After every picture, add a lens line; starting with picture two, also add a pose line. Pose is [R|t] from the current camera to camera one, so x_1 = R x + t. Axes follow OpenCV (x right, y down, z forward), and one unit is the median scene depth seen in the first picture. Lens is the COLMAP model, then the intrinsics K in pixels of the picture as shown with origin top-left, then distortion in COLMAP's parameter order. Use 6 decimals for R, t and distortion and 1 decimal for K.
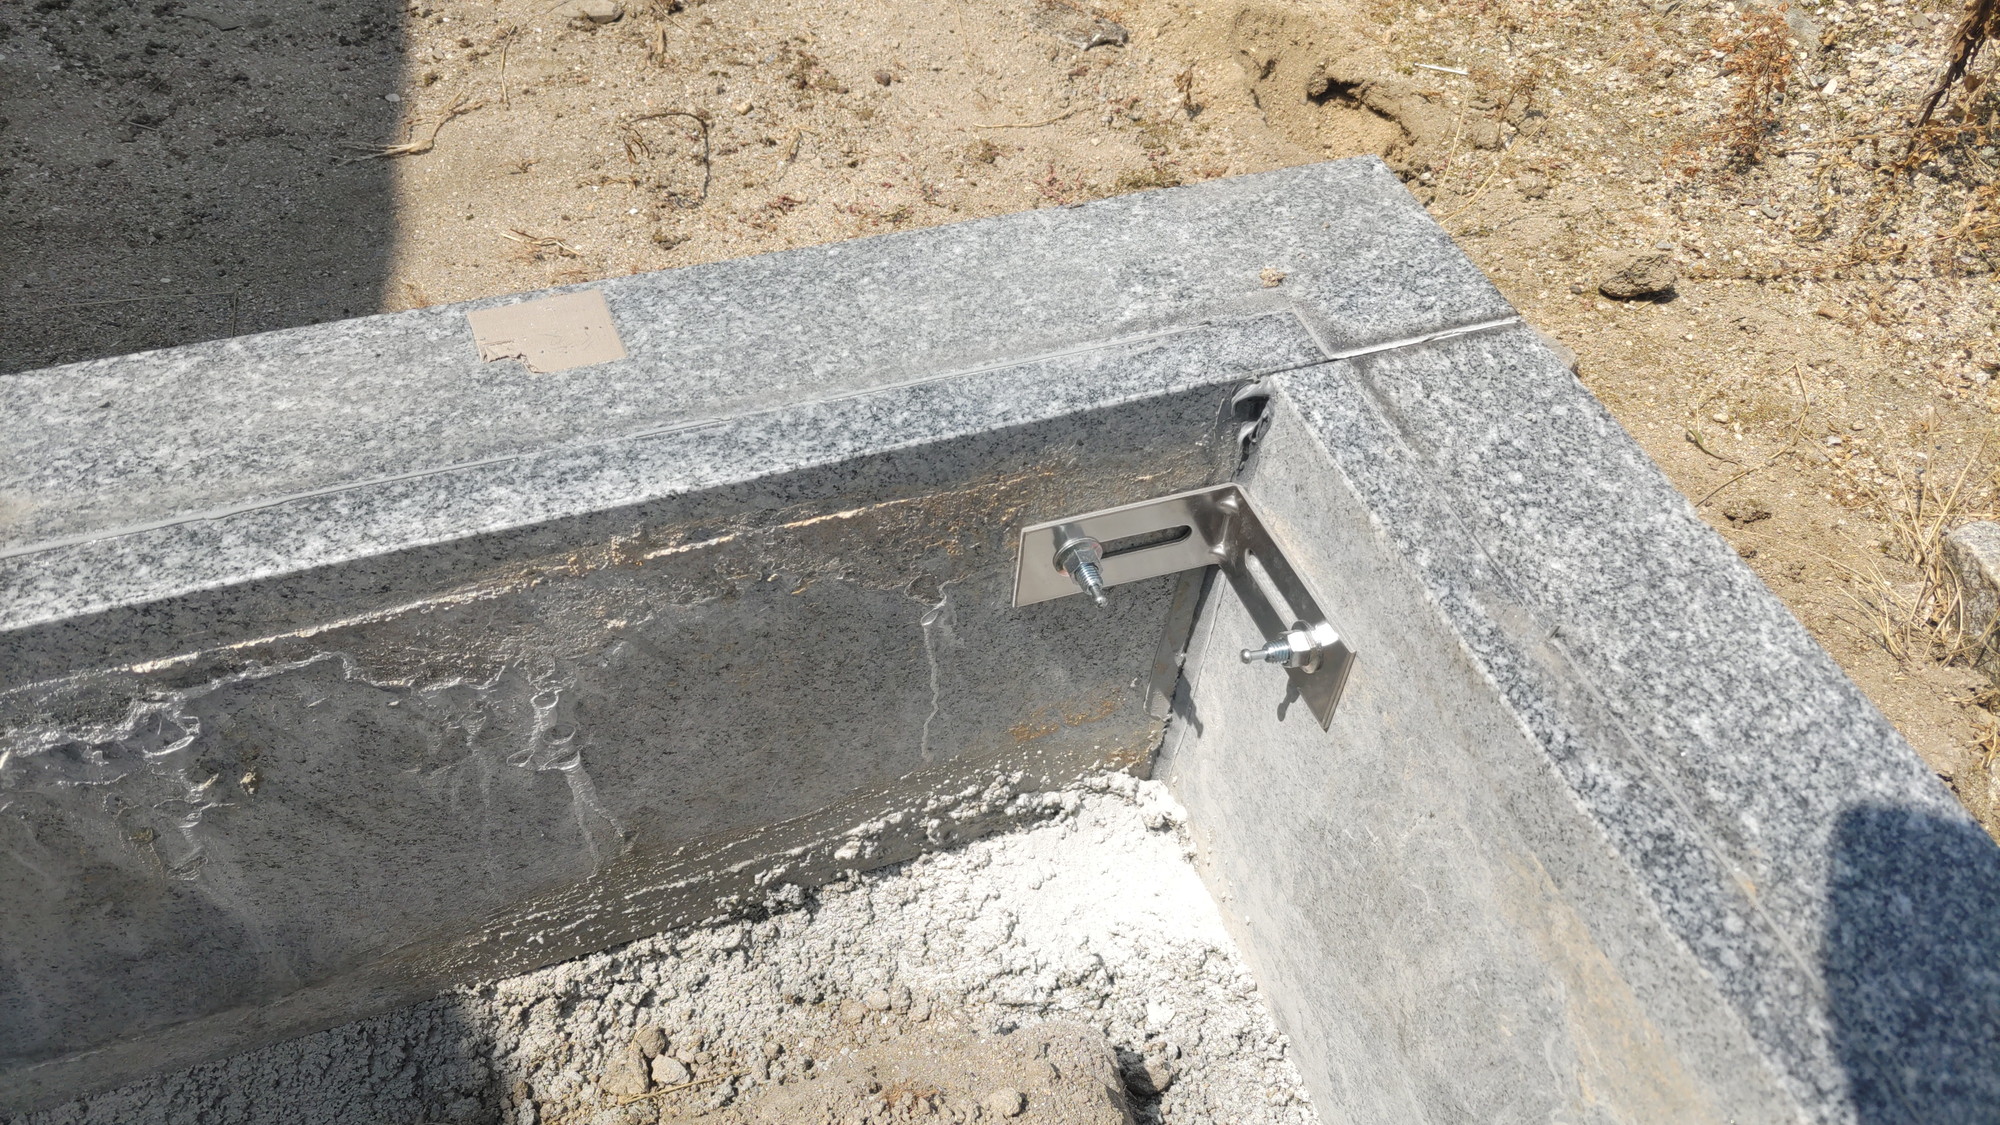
lens RADIAL K [[1515.0, 0, 1000.0], [0, 1515.0, 562.5], [0, 0, 1]] dist [0.102345, -0.150707]
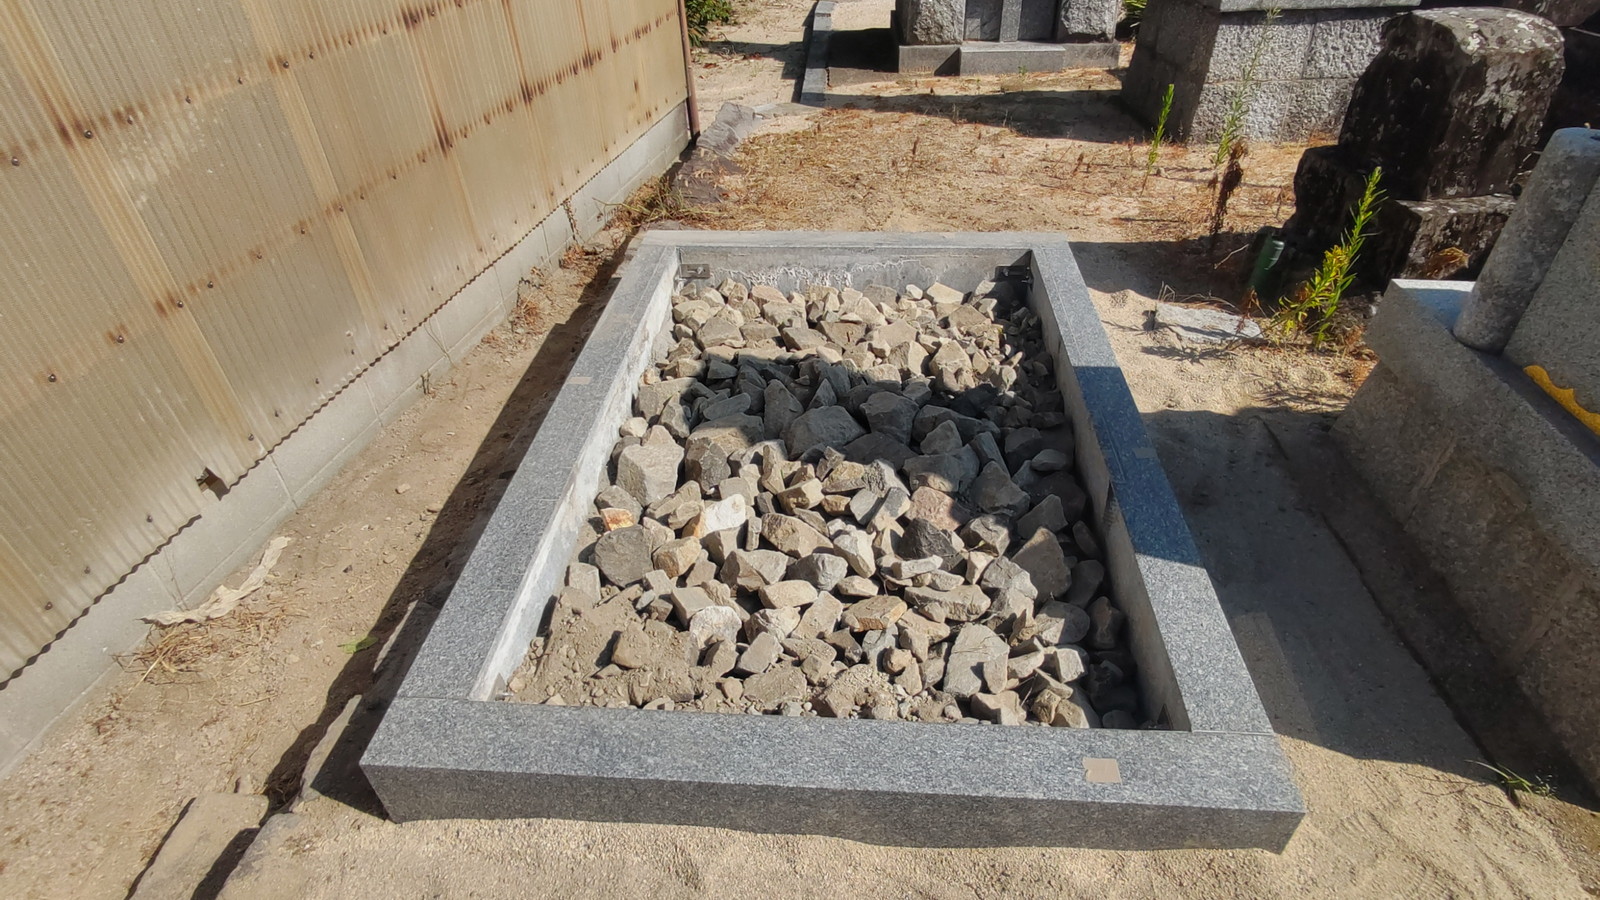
lens RADIAL K [[855.9, 0, 807.4], [0, 855.9, 443.1], [0, 0, 1]] dist [-0.001627, 0.001270]
pose [[0.904829, 0.167815, -0.391308, 0.944884], [-0.246694, 0.955697, -0.160578, 1.696112], [0.347025, 0.241829, 0.906141, -2.949149]]
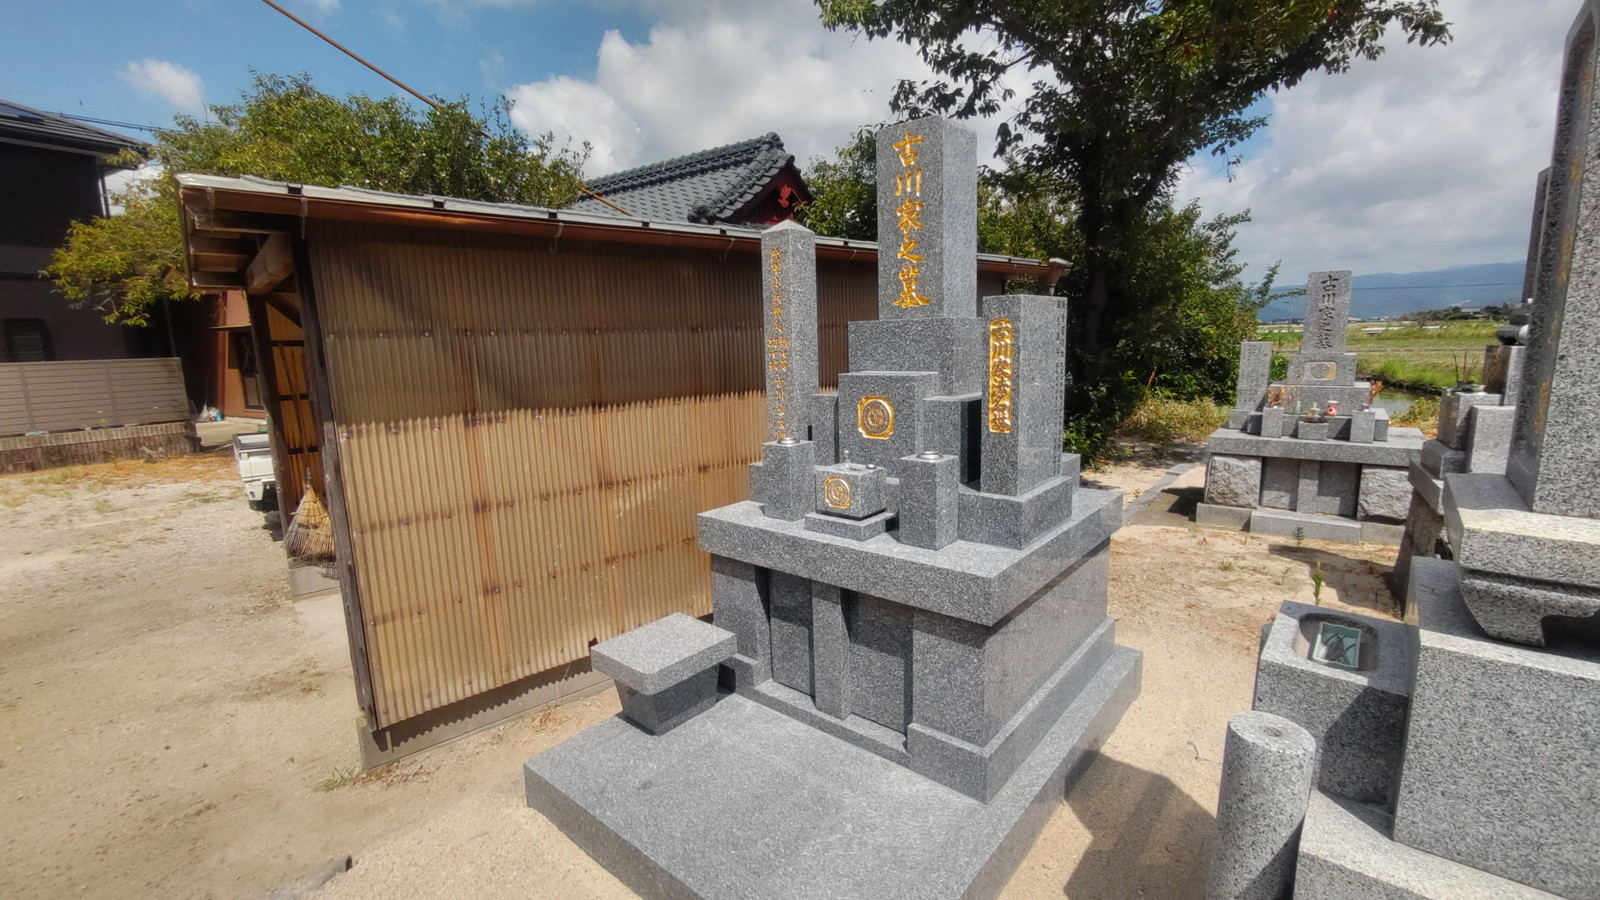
lens RADIAL K [[683.1, 0, 802.1], [0, 683.1, 454.2], [0, 0, 1]] dist [0.011305, -0.009650]
pose [[0.483253, 0.055658, -0.873710, 2.942563], [-0.603727, 0.743916, -0.286535, 1.337880], [0.634019, 0.665952, 0.393102, -2.844070]]
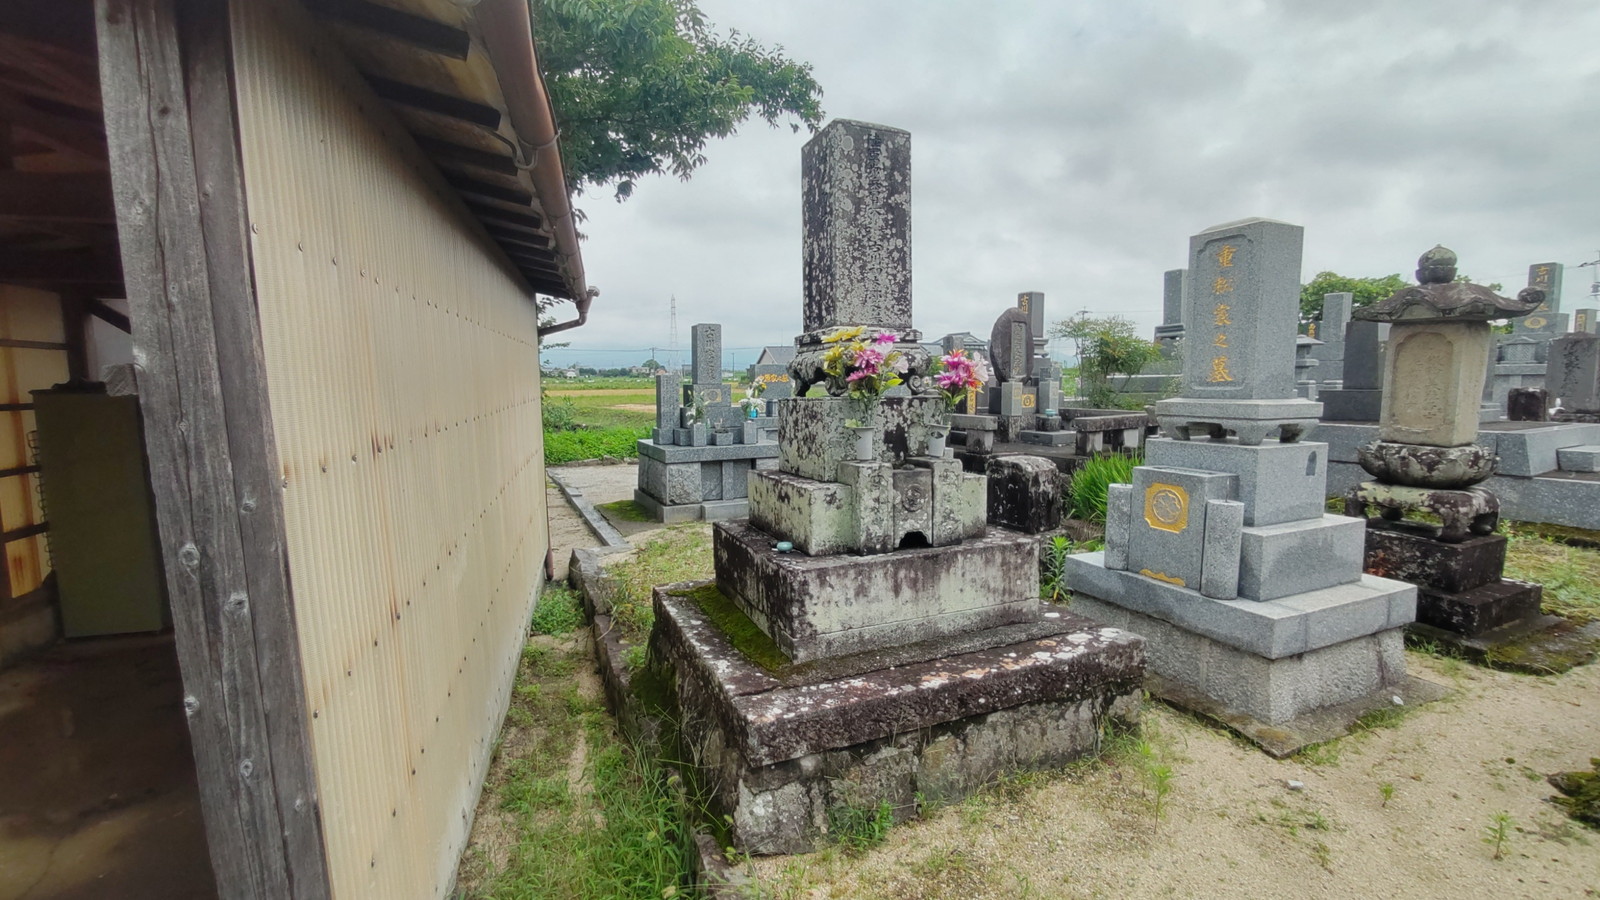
lens RADIAL K [[687.0, 0, 815.6], [0, 687.0, 450.6], [0, 0, 1]] dist [0.004235, 0.000375]
pose [[0.993138, -0.090810, 0.073695, -0.675974], [0.116843, 0.743470, -0.658483, 2.837985], [0.005007, 0.662575, 0.748979, -4.246140]]
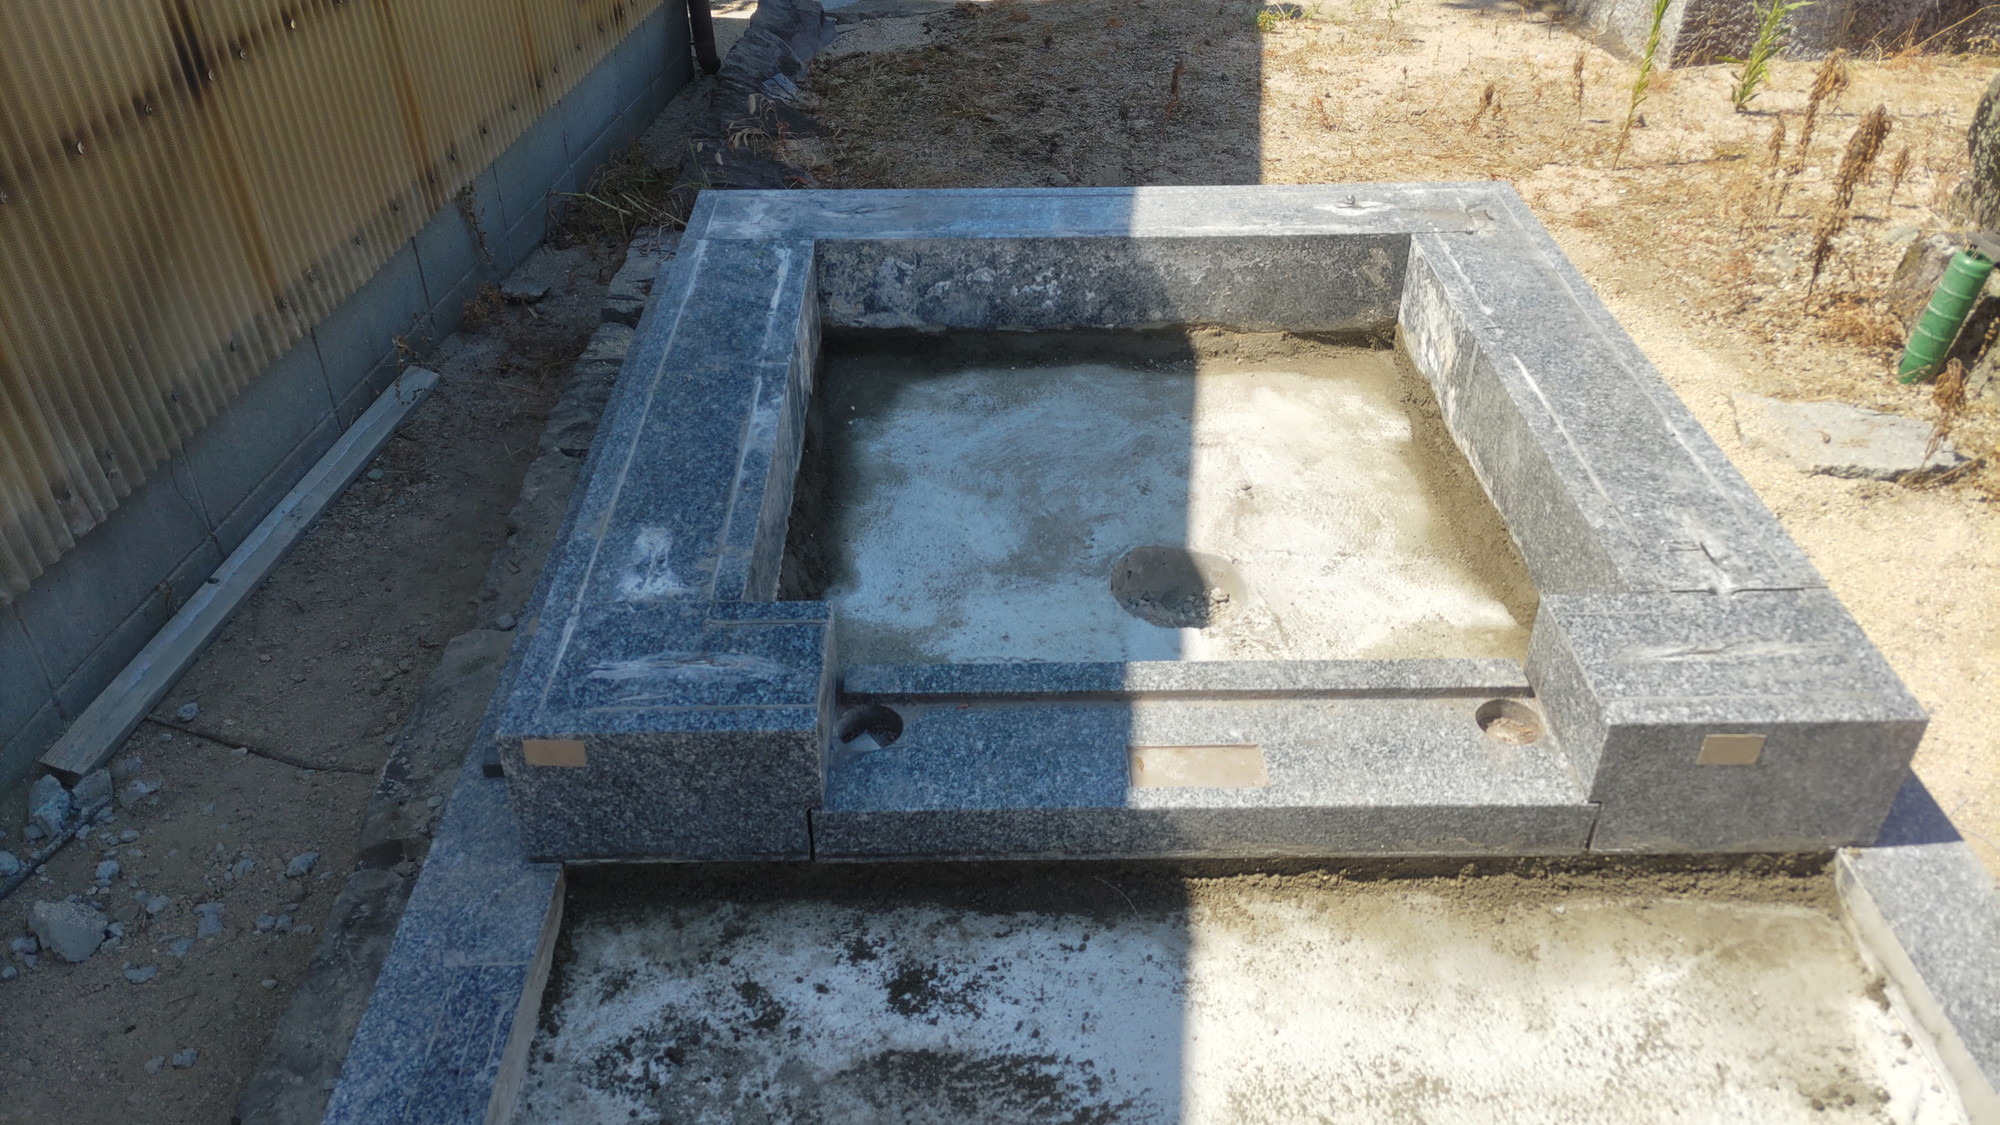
lens RADIAL K [[1502.5, 0, 1000.0], [0, 1502.5, 562.5], [0, 0, 1]] dist [0.102713, -0.127423]
pose [[0.939664, 0.127144, -0.317595, 0.325514], [-0.197600, 0.959561, -0.200490, 1.415818], [0.279261, 0.251150, 0.926789, -2.489969]]
